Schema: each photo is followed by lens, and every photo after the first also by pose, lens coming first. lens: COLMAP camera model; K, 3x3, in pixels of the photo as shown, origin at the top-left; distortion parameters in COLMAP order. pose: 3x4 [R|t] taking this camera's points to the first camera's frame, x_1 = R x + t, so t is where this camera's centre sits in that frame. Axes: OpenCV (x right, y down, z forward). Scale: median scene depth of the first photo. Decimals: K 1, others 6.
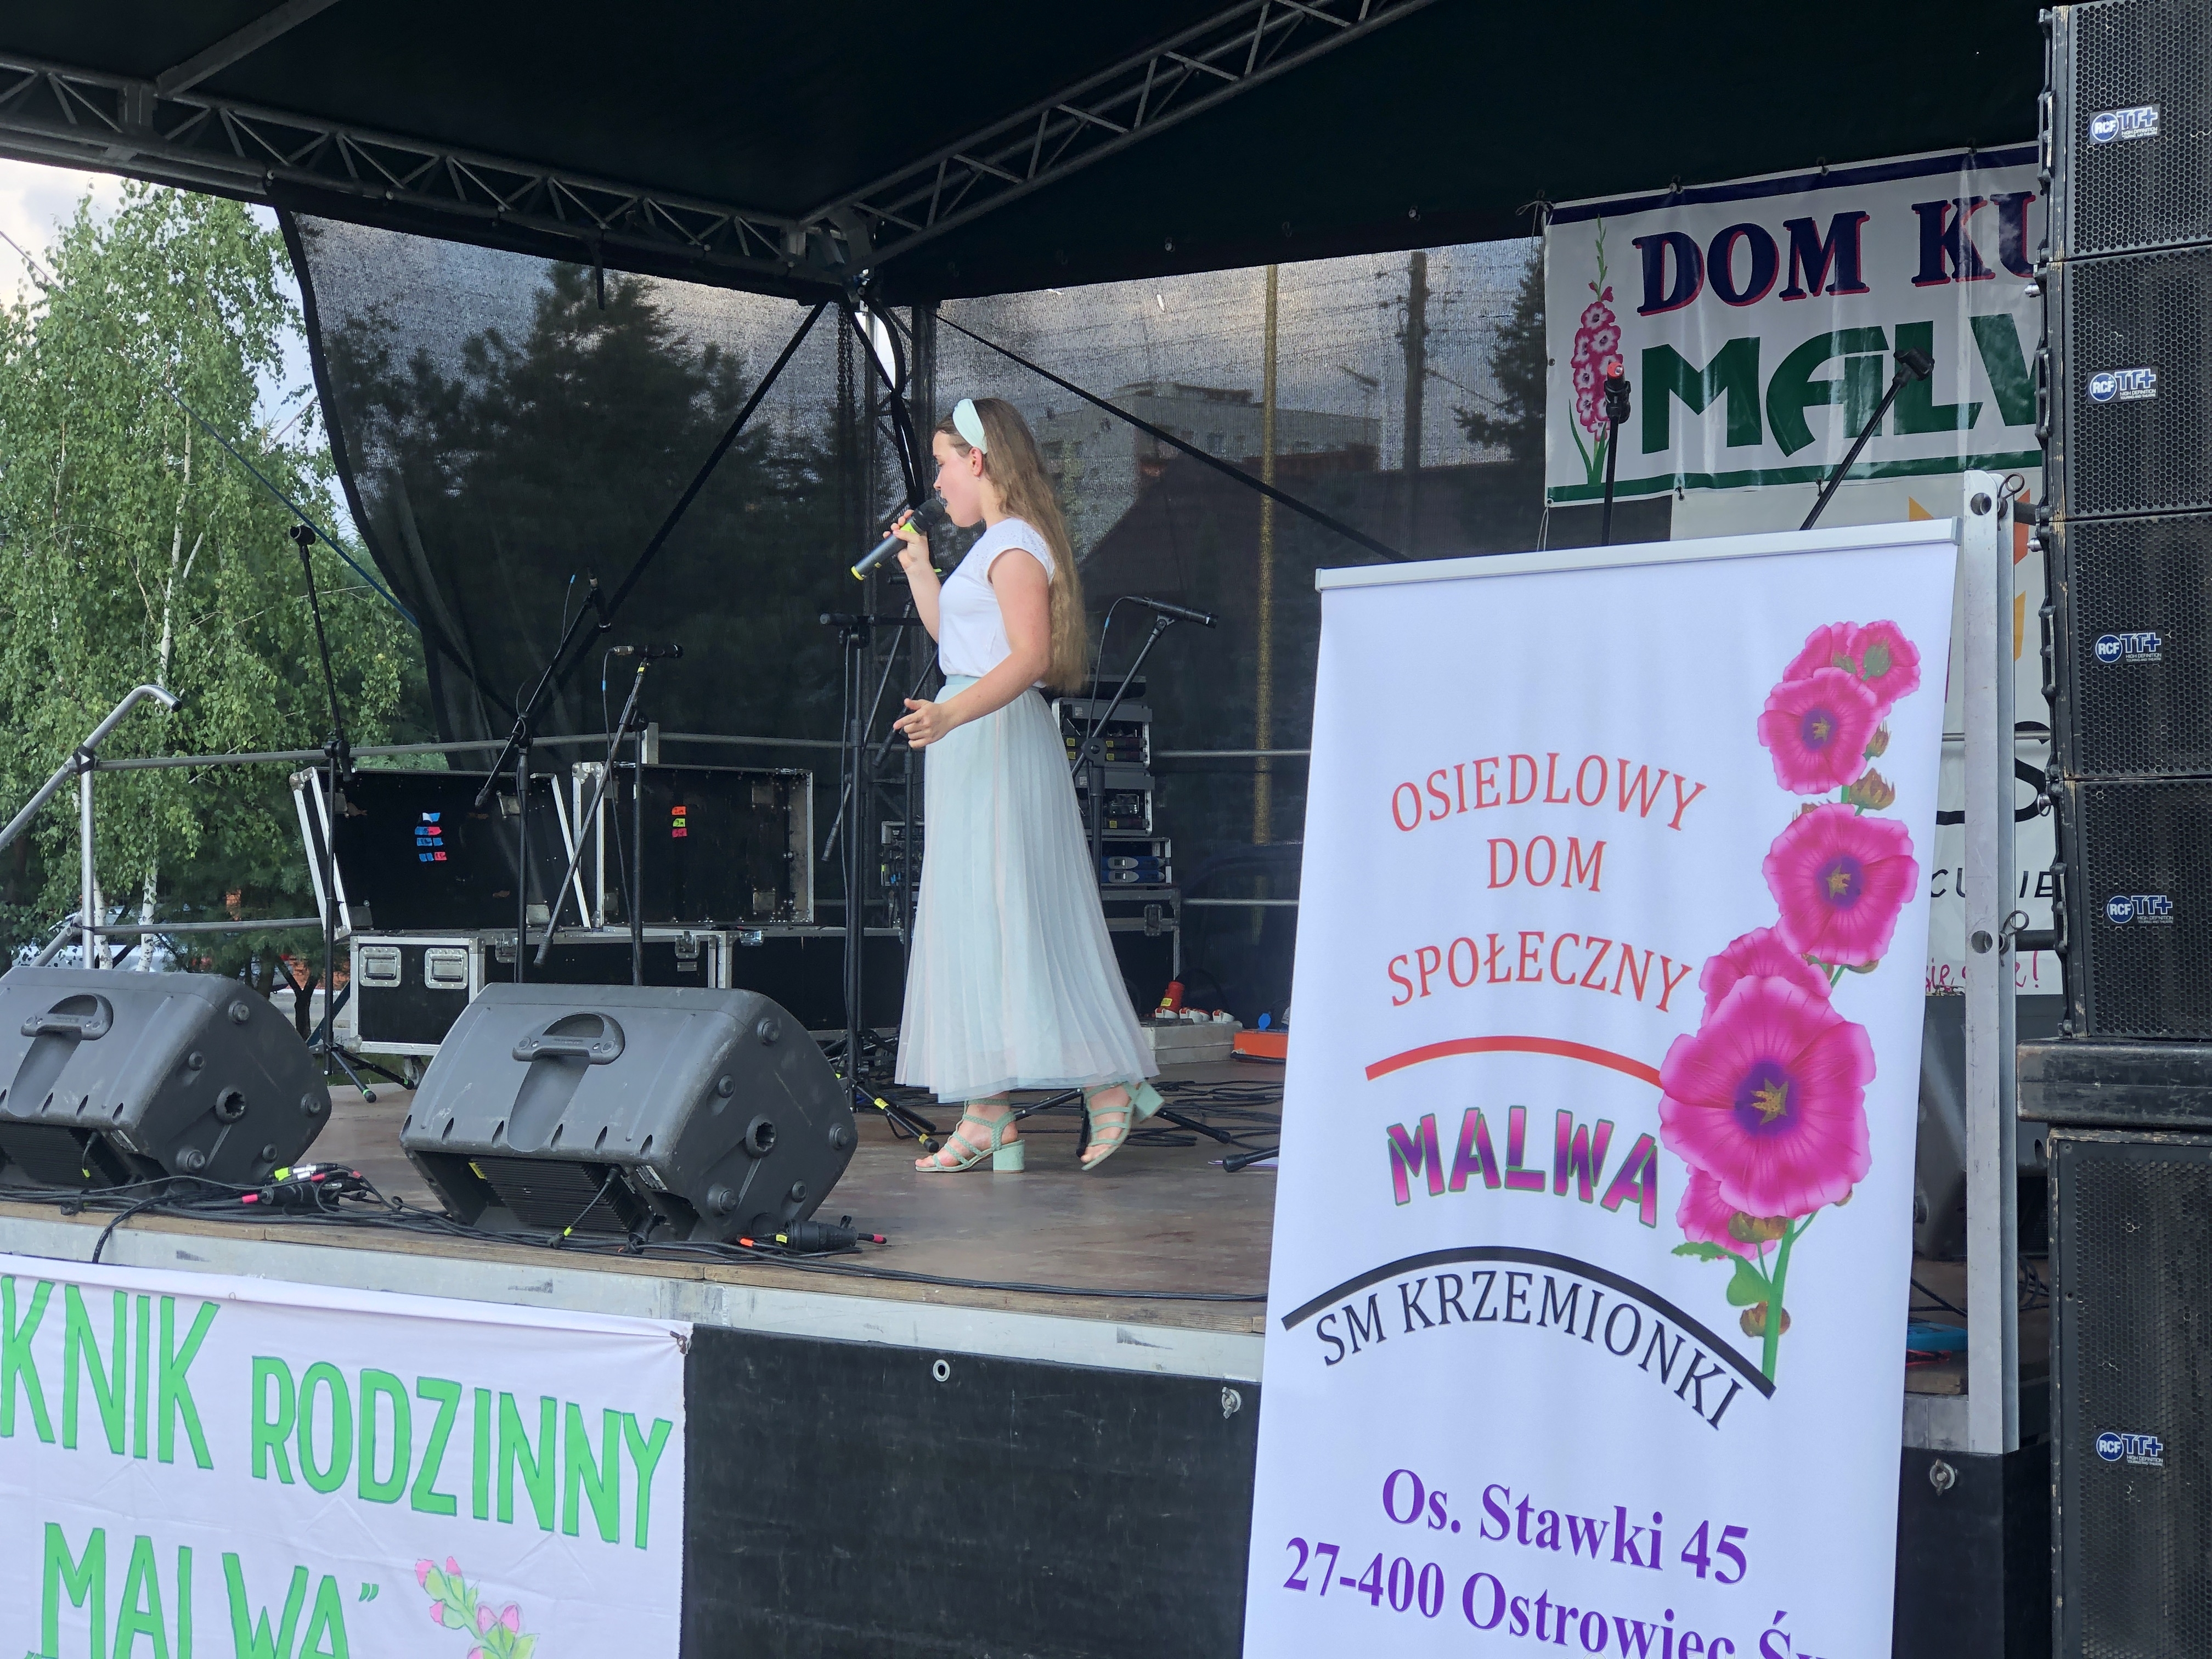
lens RADIAL K [[3709.6, 0, 1015.2], [0, 3709.6, 779.2], [0, 0, 1]] dist [-0.053677, 0.774169]
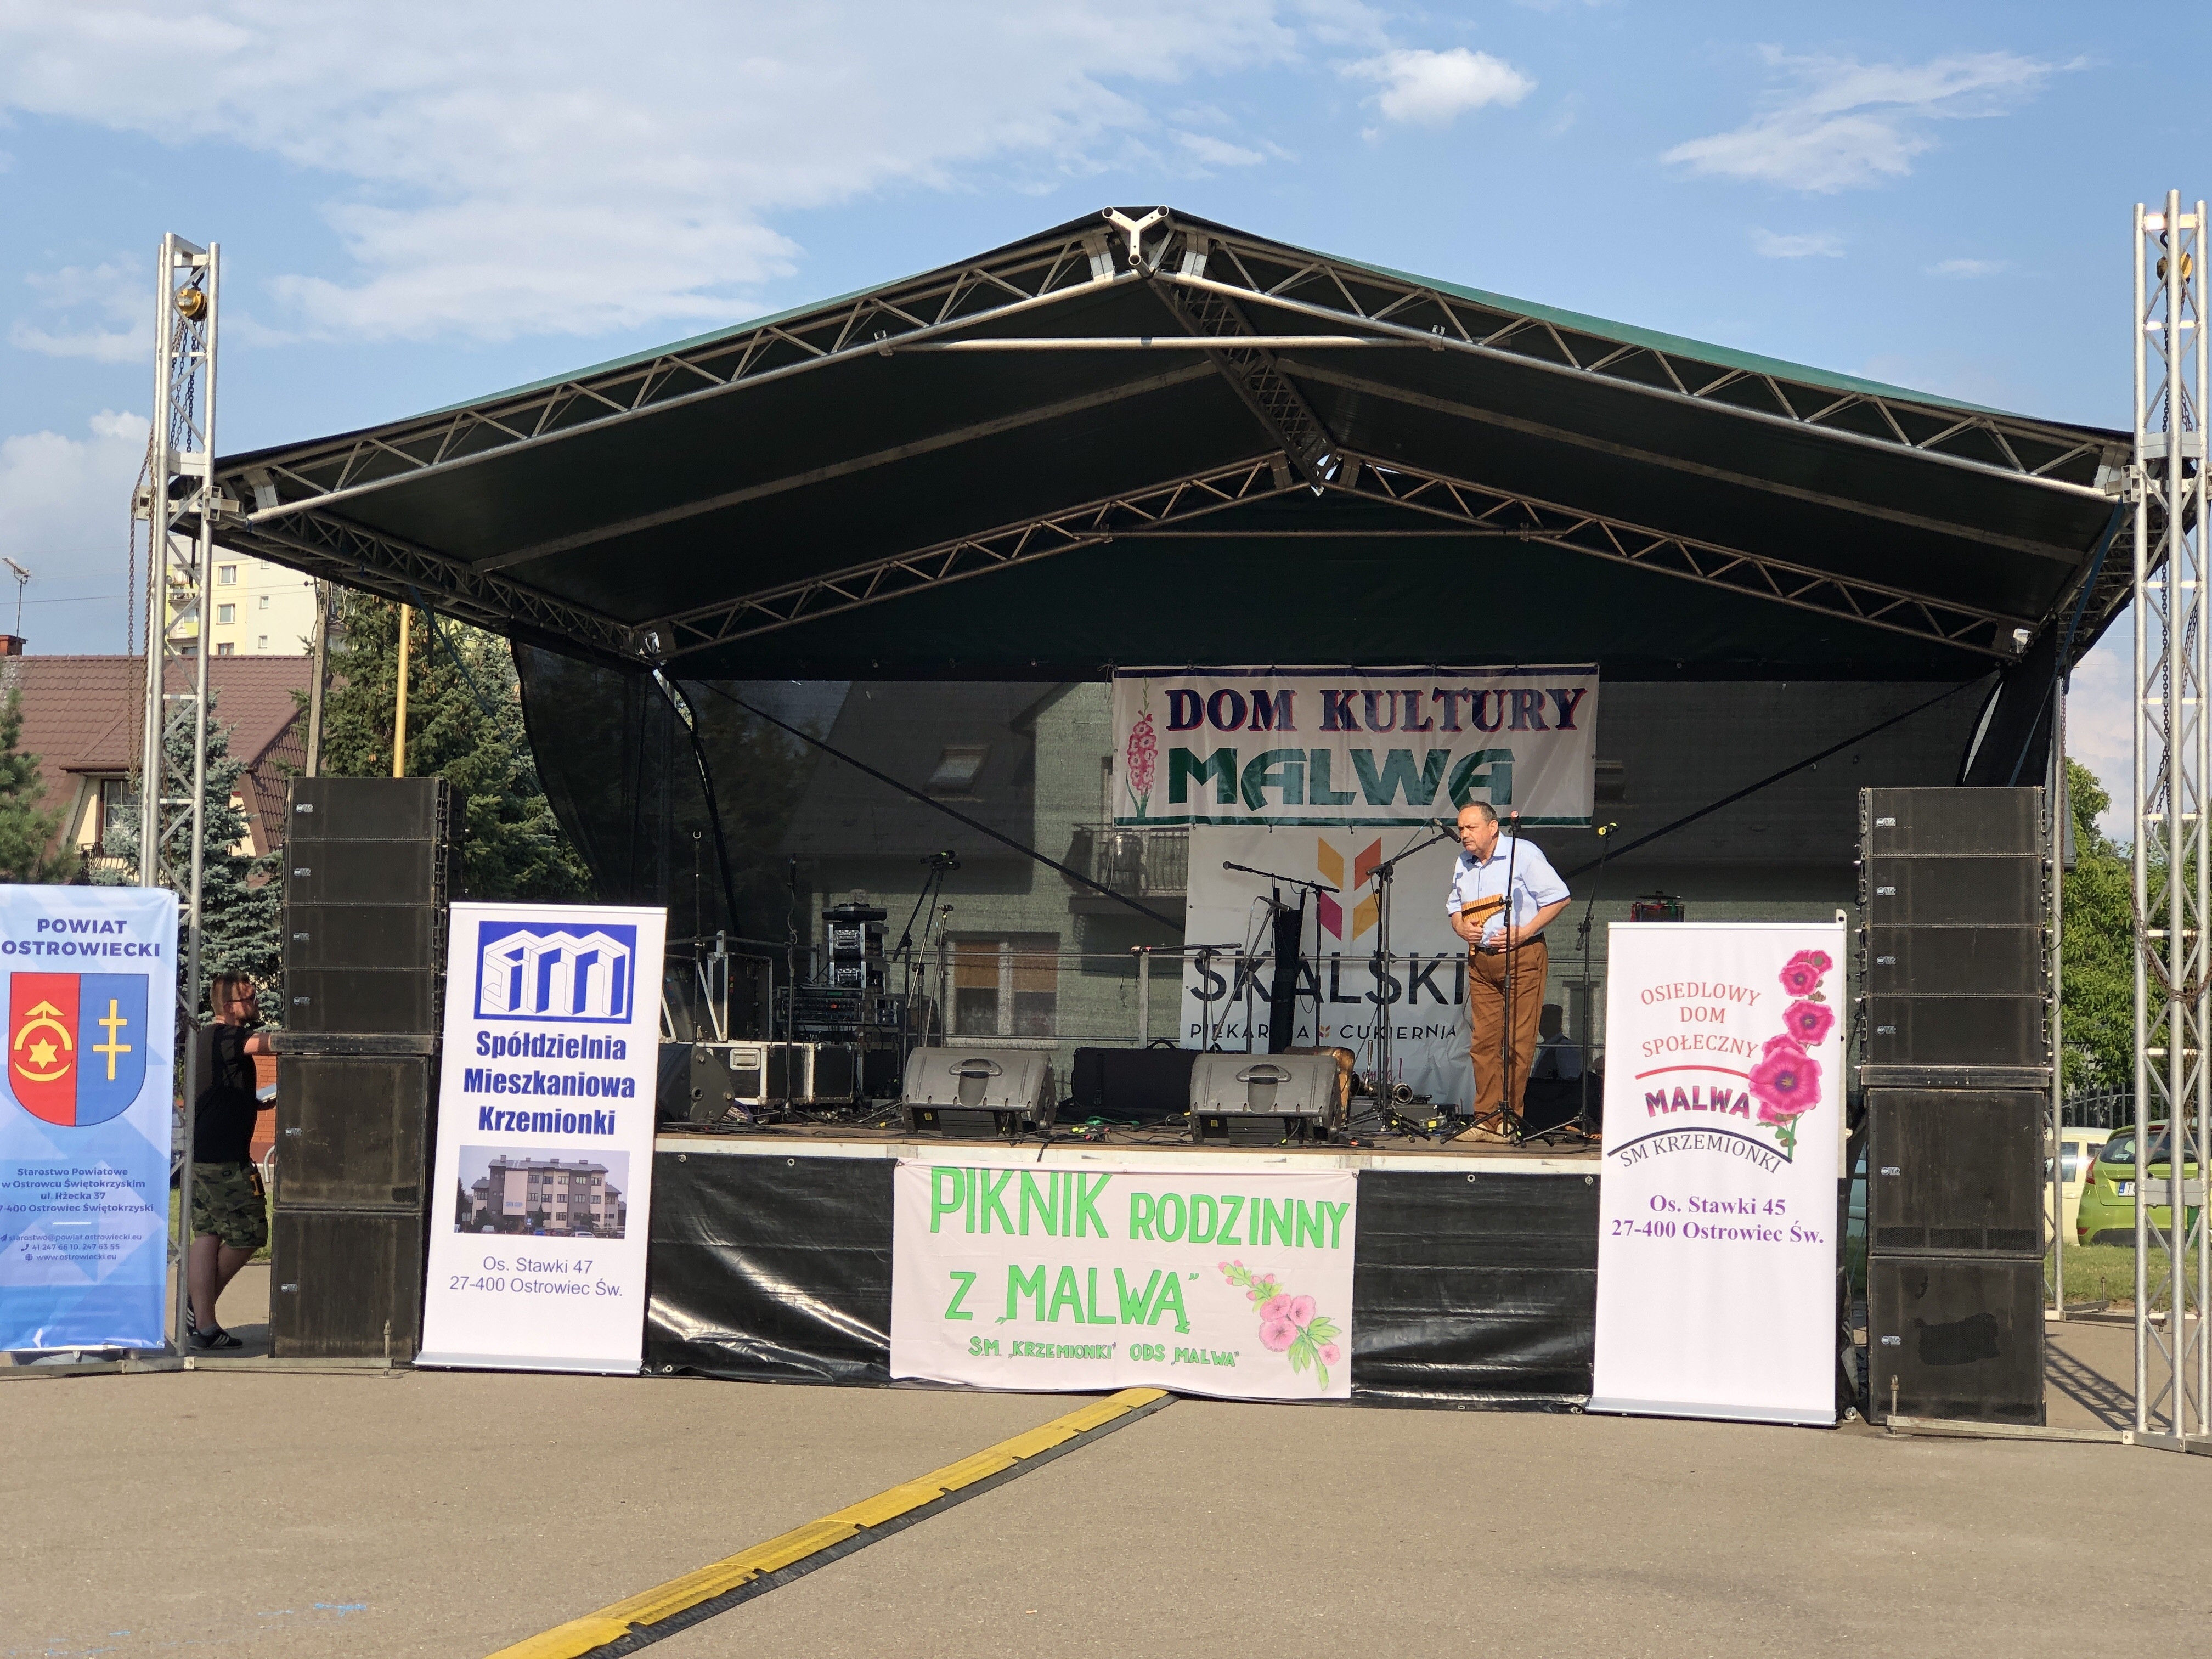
lens RADIAL K [[3772.4, 0, 1109.0], [0, 3772.4, 819.3], [0, 0, 1]] dist [0.018757, 0.329212]
pose [[0.884260, 0.043704, 0.464946, -1.448079], [-0.028437, 0.998803, -0.039803, -0.002286], [-0.466129, 0.021974, 0.884444, -1.342188]]
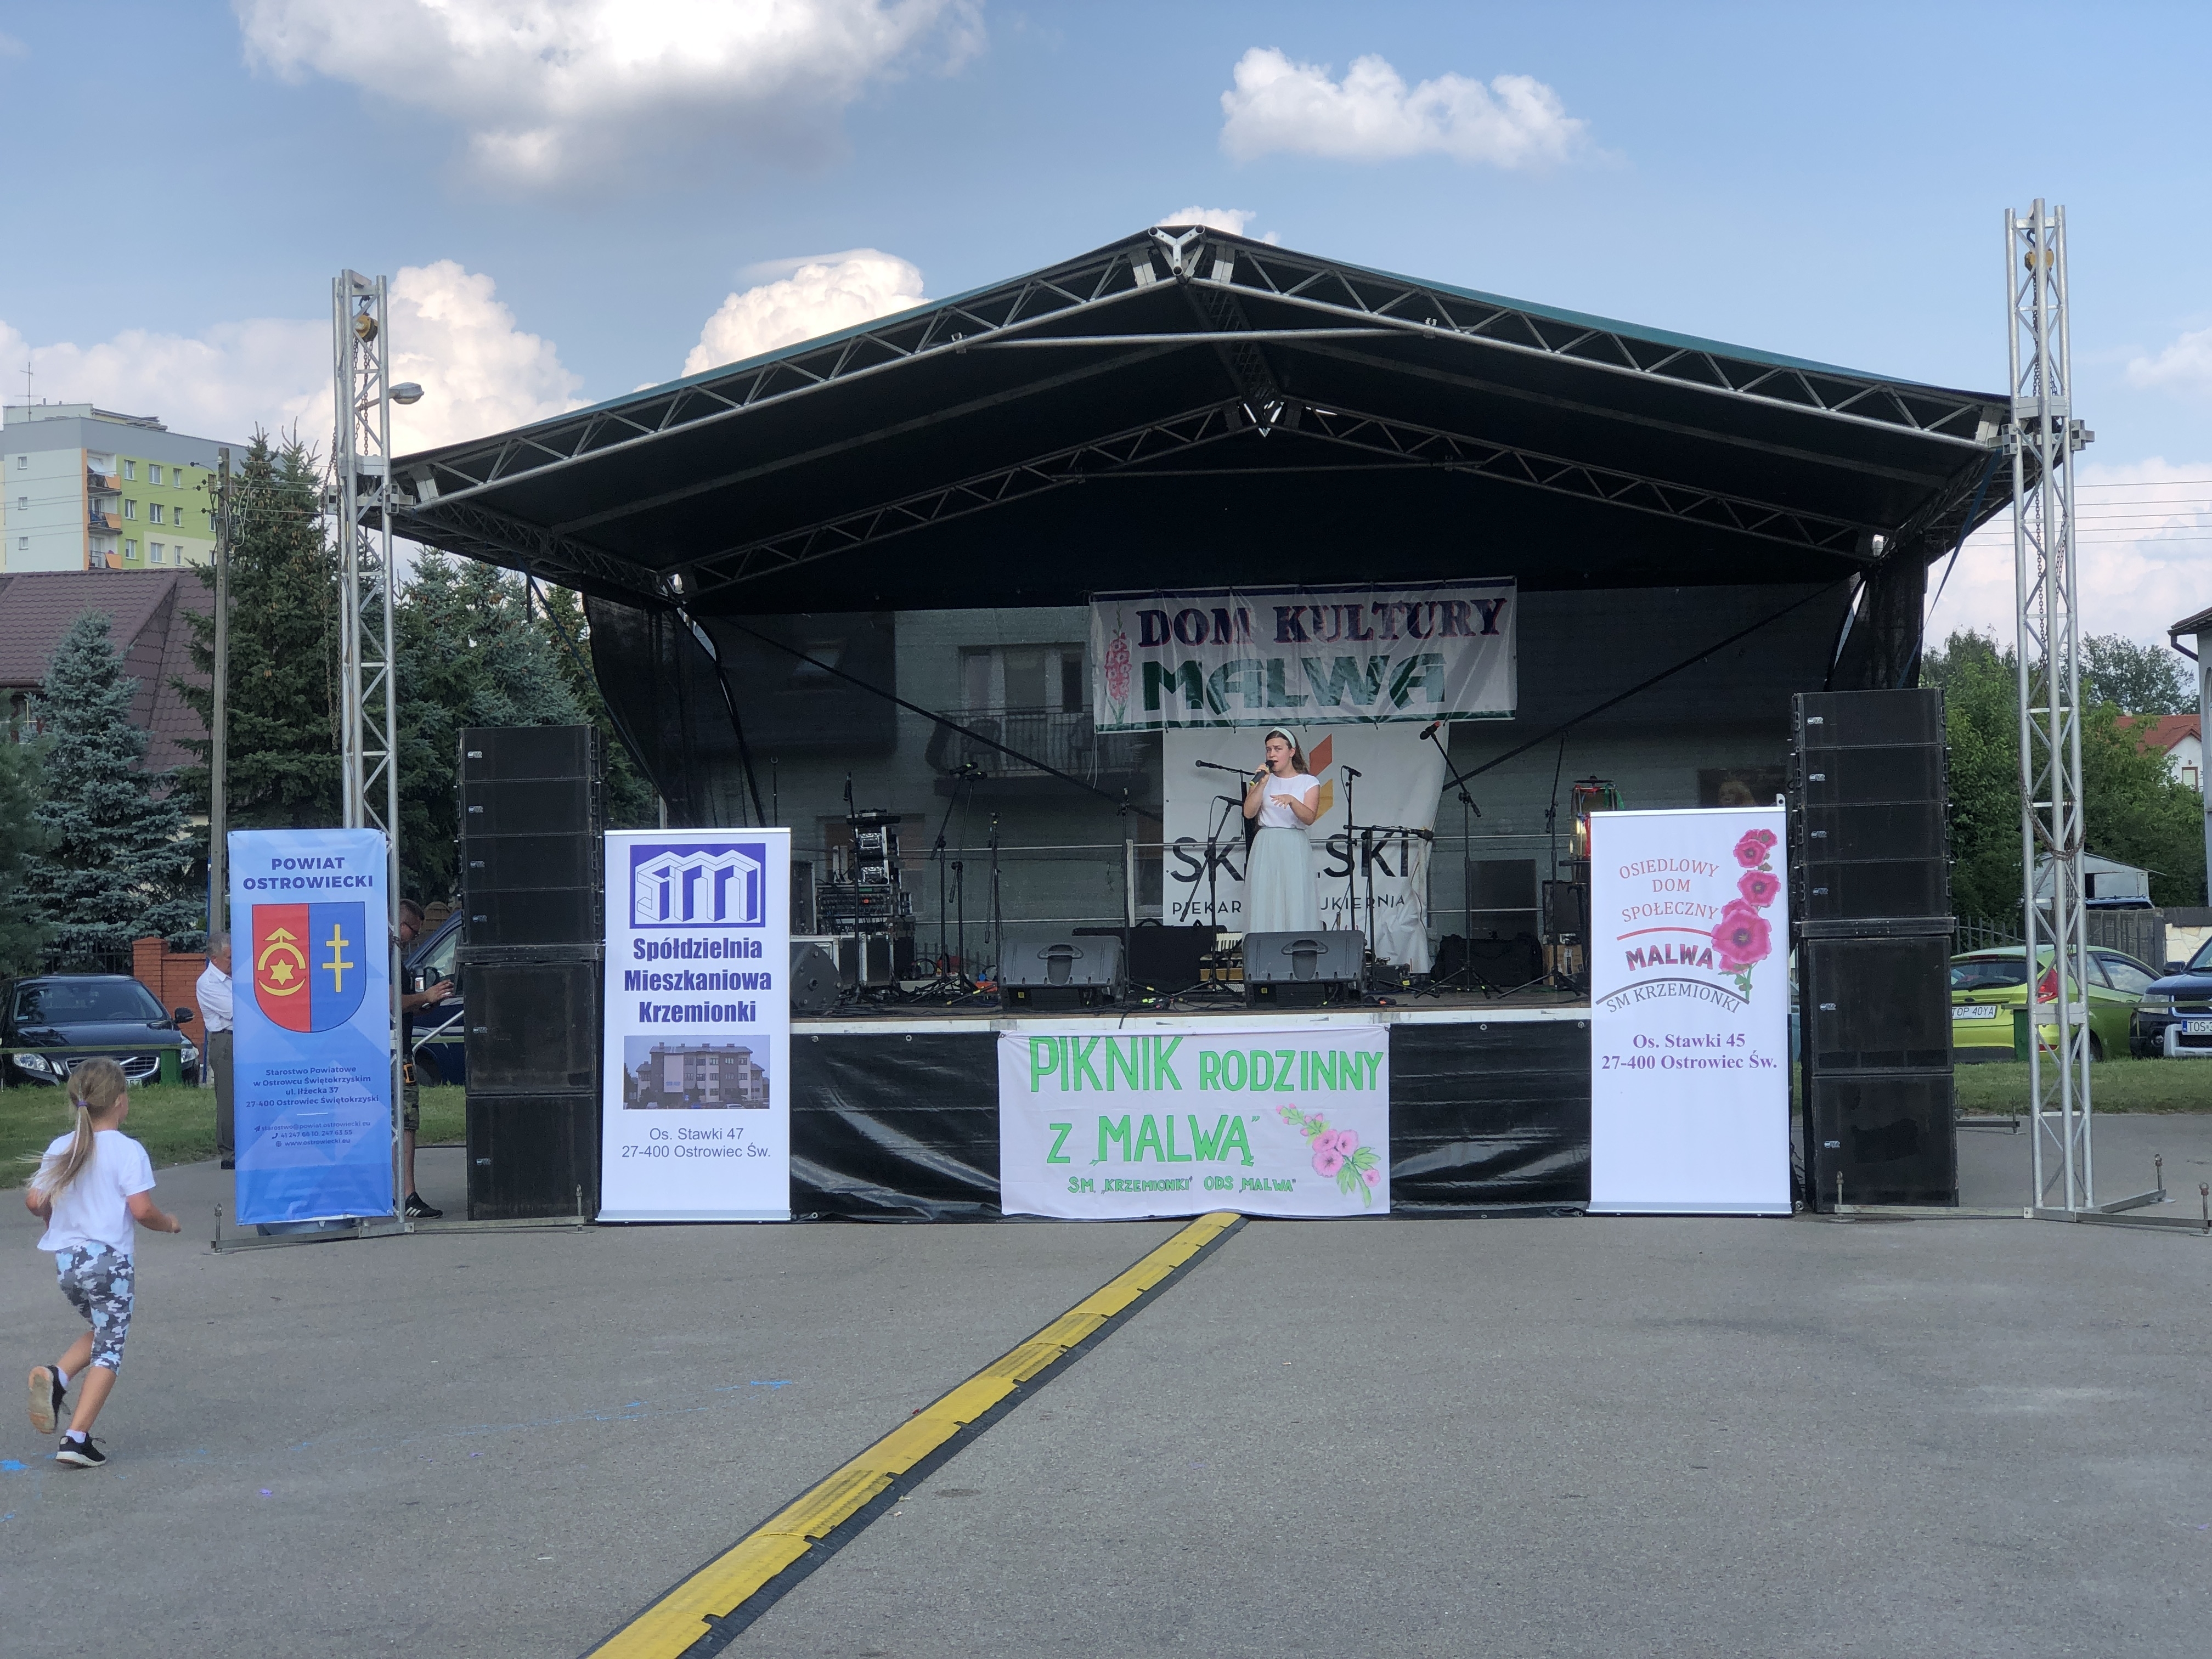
lens RADIAL K [[3762.8, 0, 1106.0], [0, 3762.8, 829.5], [0, 0, 1]] dist [0.013674, 0.027761]
pose [[0.852866, -0.008261, 0.522065, -1.906706], [0.010229, 0.999947, -0.000888, -0.030918], [-0.522030, 0.006097, 0.852905, -1.659128]]
